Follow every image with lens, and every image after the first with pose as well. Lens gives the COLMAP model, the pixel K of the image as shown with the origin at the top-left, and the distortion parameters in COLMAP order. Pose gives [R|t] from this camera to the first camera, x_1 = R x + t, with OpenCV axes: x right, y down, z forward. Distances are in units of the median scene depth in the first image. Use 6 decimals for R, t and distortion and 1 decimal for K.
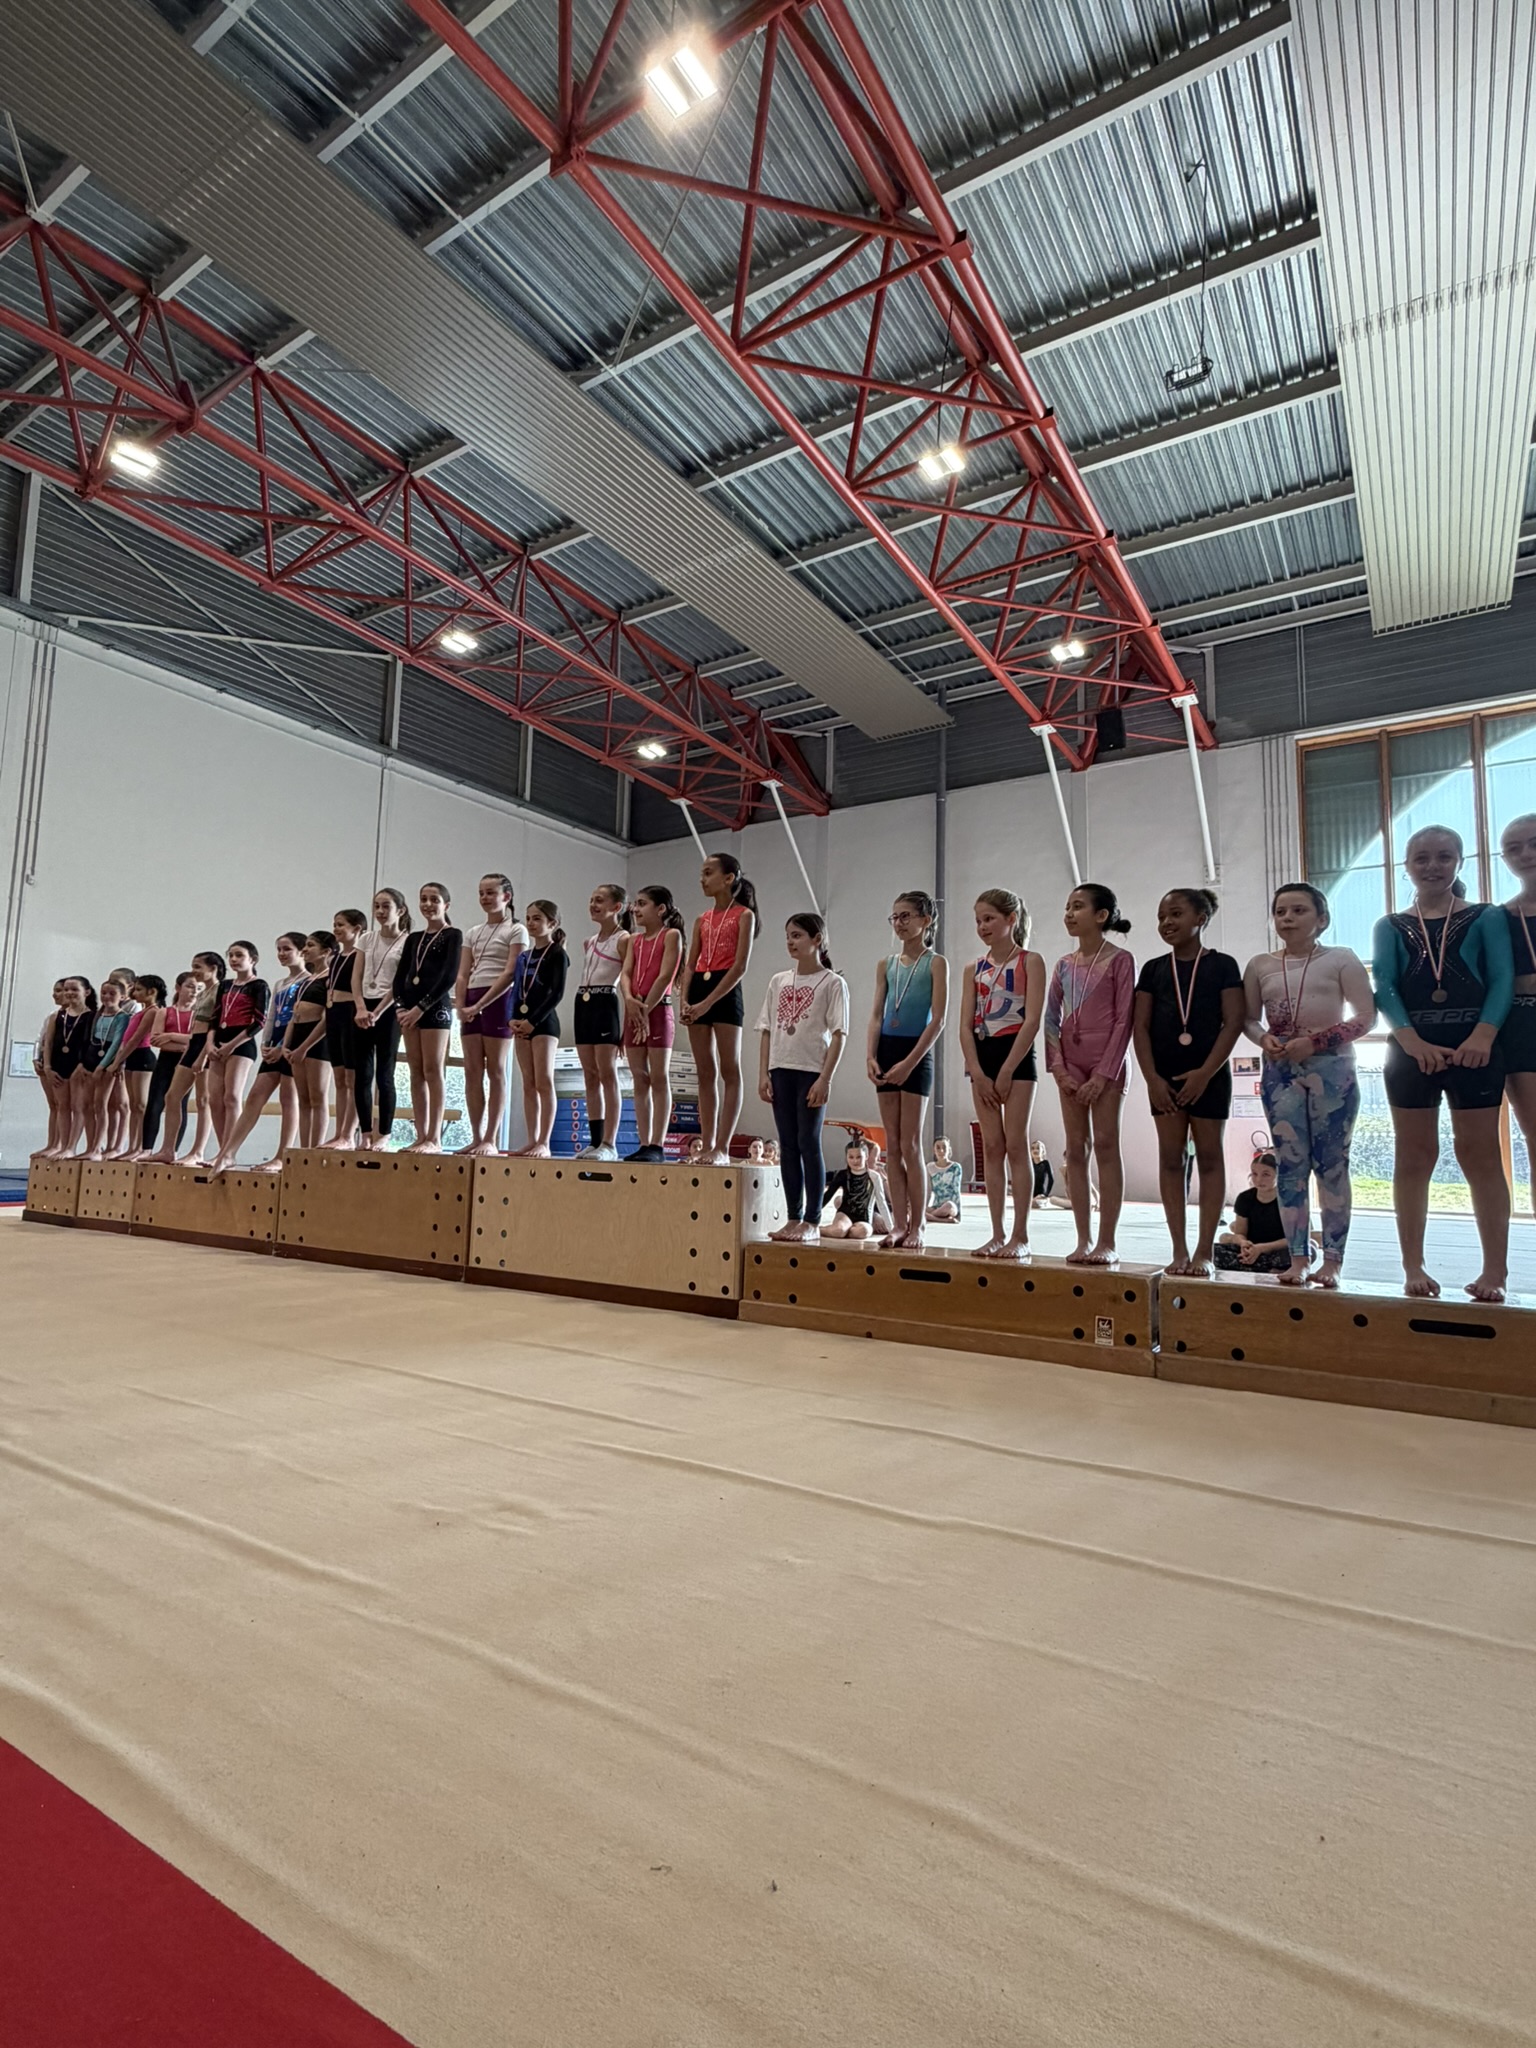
lens RADIAL K [[1022.7, 0, 769.9], [0, 1022.7, 1024.5], [0, 0, 1]] dist [-0.002270, 0.002232]
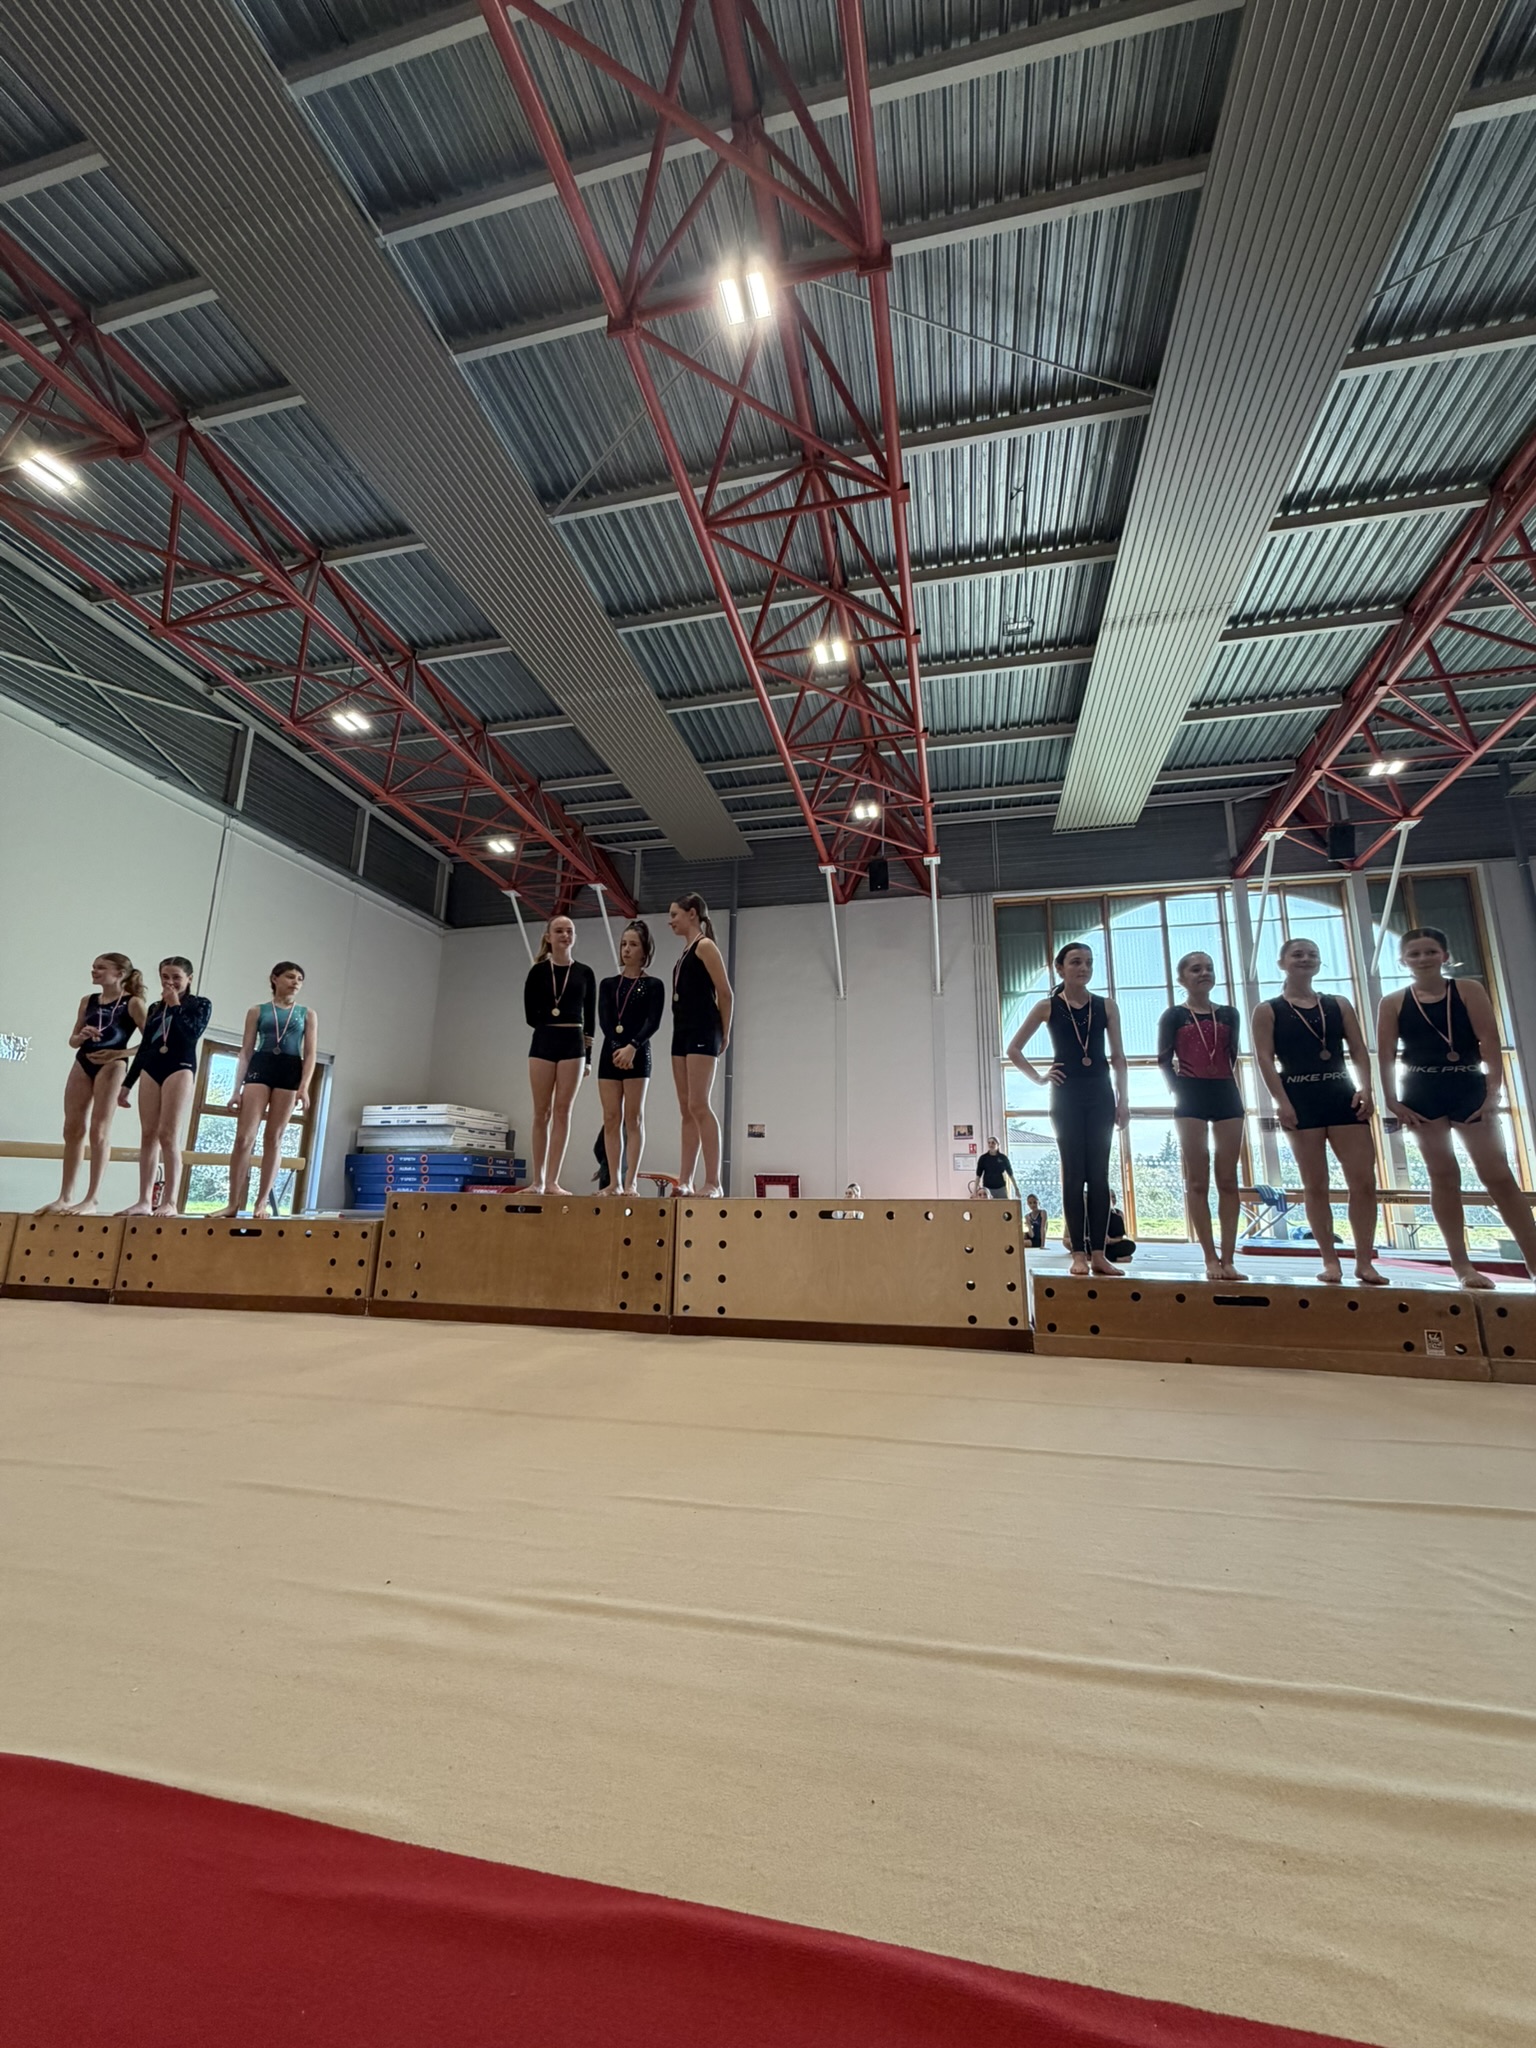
lens RADIAL K [[816.5, 0, 766.8], [0, 816.5, 1019.2], [0, 0, 1]] dist [-0.000892, 0.000072]
pose [[0.941045, 0.061939, 0.332564, -0.164670], [-0.029116, 0.994277, -0.102790, 0.012705], [-0.337027, 0.087047, 0.937462, 0.079241]]
